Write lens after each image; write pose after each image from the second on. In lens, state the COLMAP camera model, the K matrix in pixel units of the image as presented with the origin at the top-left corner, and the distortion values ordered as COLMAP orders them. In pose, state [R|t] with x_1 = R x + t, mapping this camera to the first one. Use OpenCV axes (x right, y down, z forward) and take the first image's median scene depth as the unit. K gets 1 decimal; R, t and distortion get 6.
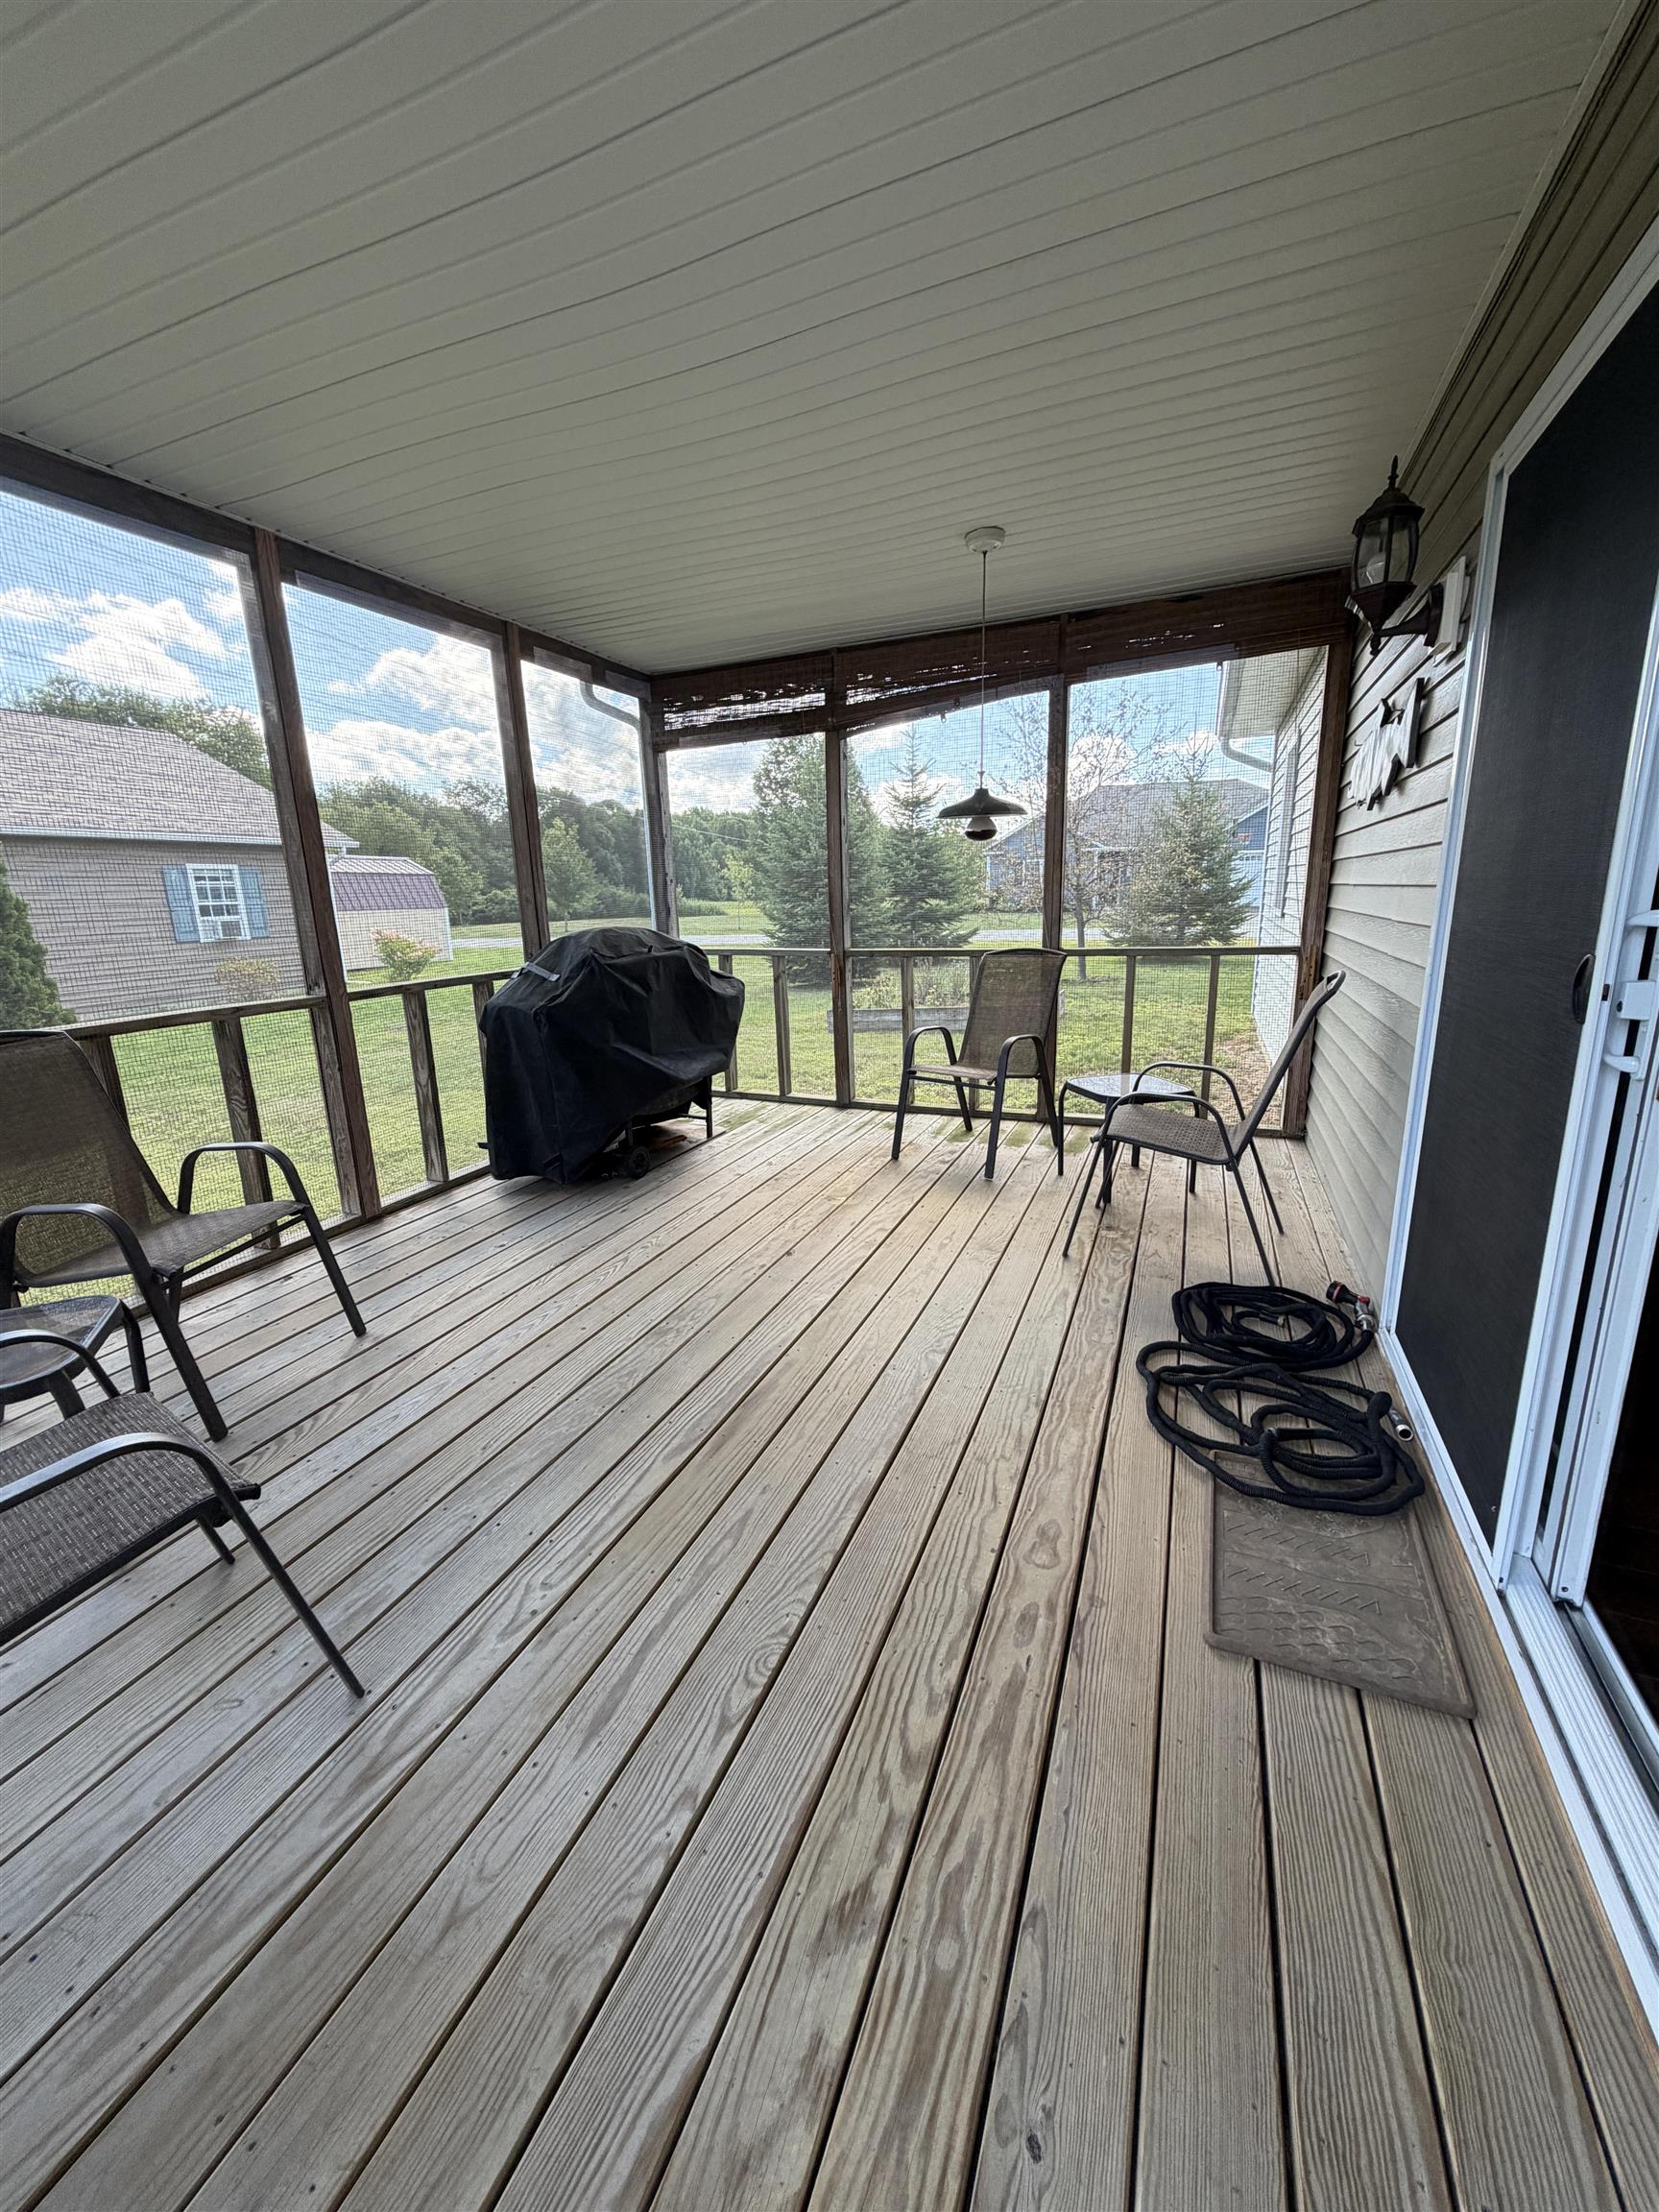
lens RADIAL K [[884.2, 0, 828.7], [0, 884.2, 1098.6], [0, 0, 1]] dist [-0.000100, -0.000239]
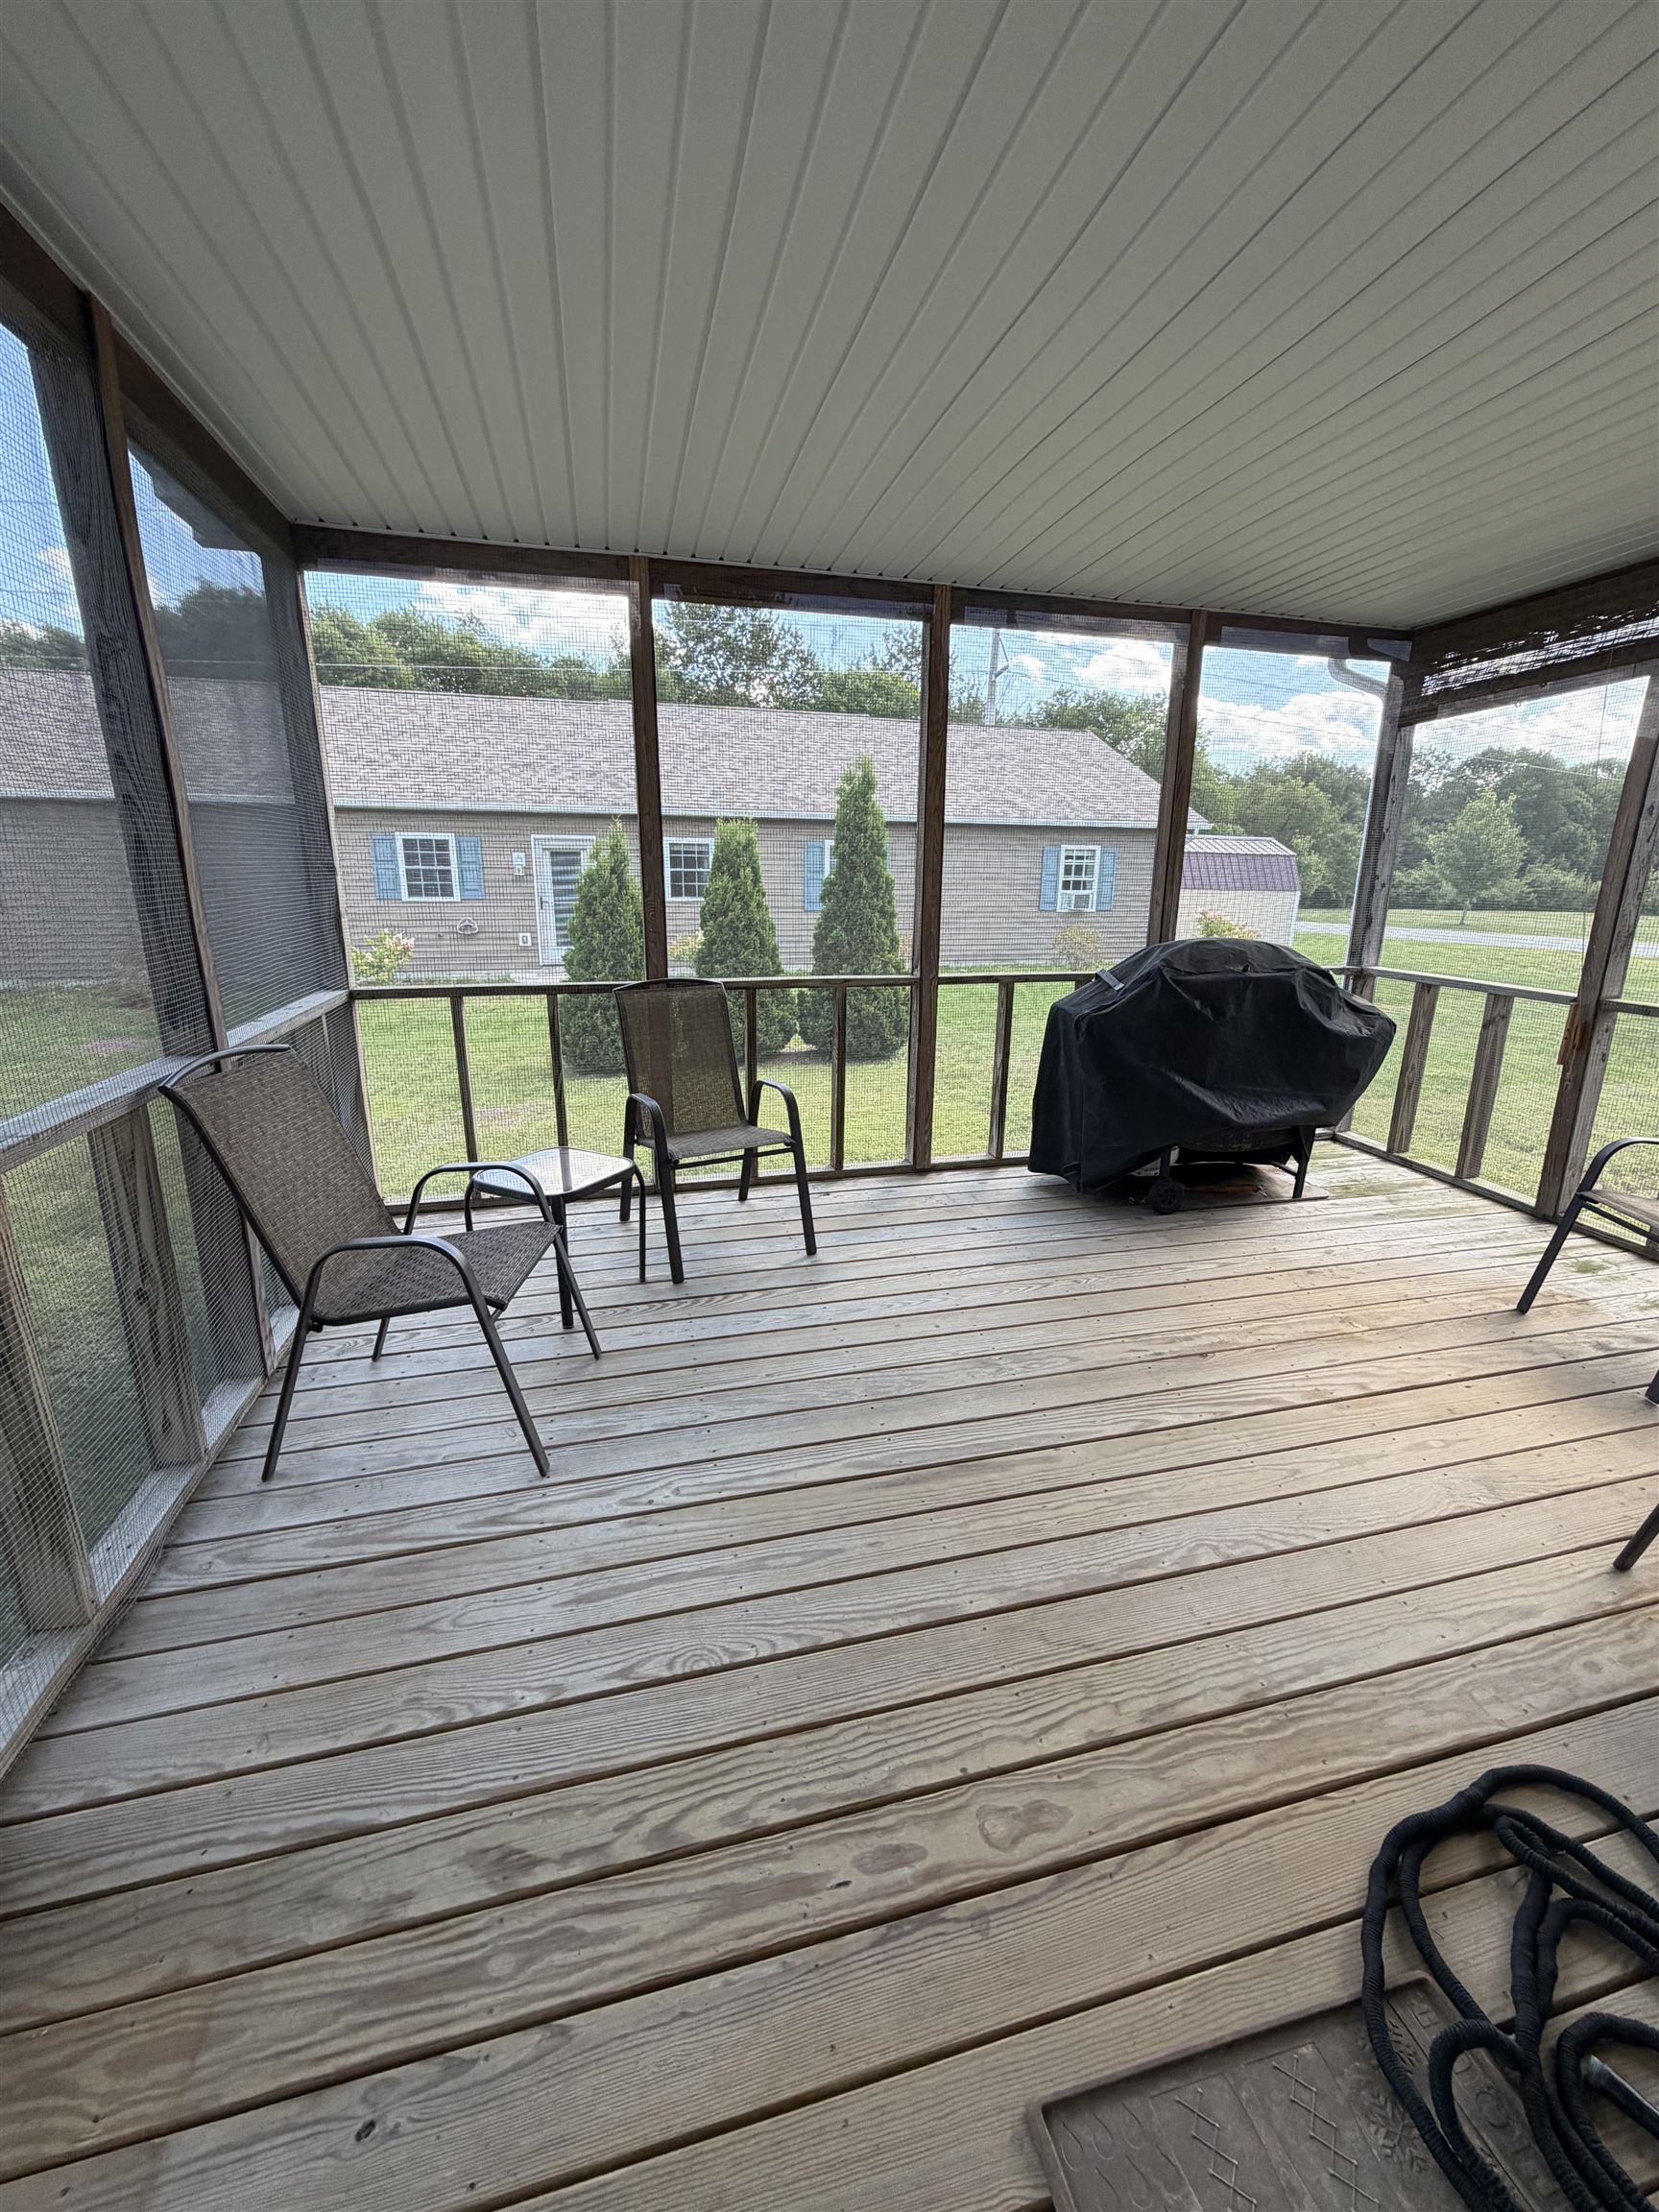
lens RADIAL K [[884.2, 0, 828.7], [0, 884.2, 1098.6], [0, 0, 1]] dist [-0.000100, -0.000239]
pose [[0.597797, 0.229034, -0.768233, 0.332147], [-0.208812, 0.969724, 0.126619, -0.091111], [0.773974, 0.084723, 0.627524, 0.192431]]
